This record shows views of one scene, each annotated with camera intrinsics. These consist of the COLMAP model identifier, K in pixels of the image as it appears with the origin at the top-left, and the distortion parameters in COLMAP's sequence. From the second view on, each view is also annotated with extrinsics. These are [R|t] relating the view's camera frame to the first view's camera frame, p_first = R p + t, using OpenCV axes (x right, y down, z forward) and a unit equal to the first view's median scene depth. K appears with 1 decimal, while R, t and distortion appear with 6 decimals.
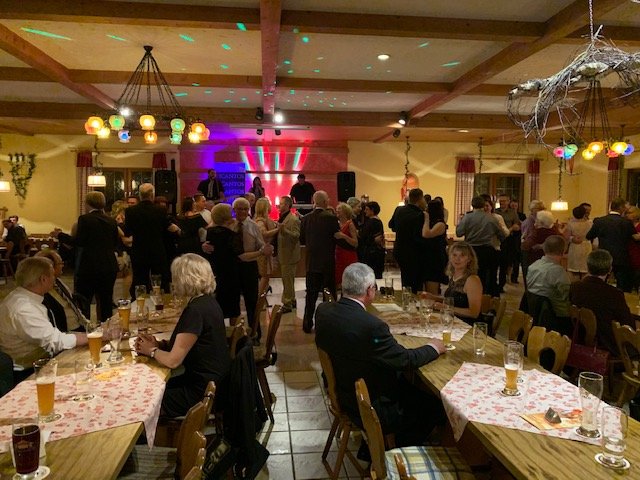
lens RADIAL K [[489.2, 0, 317.2], [0, 489.2, 245.7], [0, 0, 1]] dist [0.030397, -0.036555]
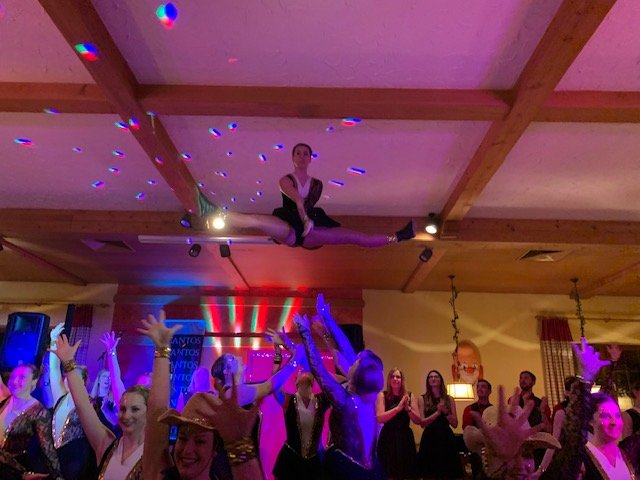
lens RADIAL K [[489.2, 0, 318.7], [0, 489.2, 231.3], [0, 0, 1]] dist [0.030397, -0.036555]
pose [[0.992405, -0.020176, -0.121346, 0.086485], [-0.032556, 0.908203, -0.417262, -0.006168], [0.118626, 0.418043, 0.900649, 0.363655]]
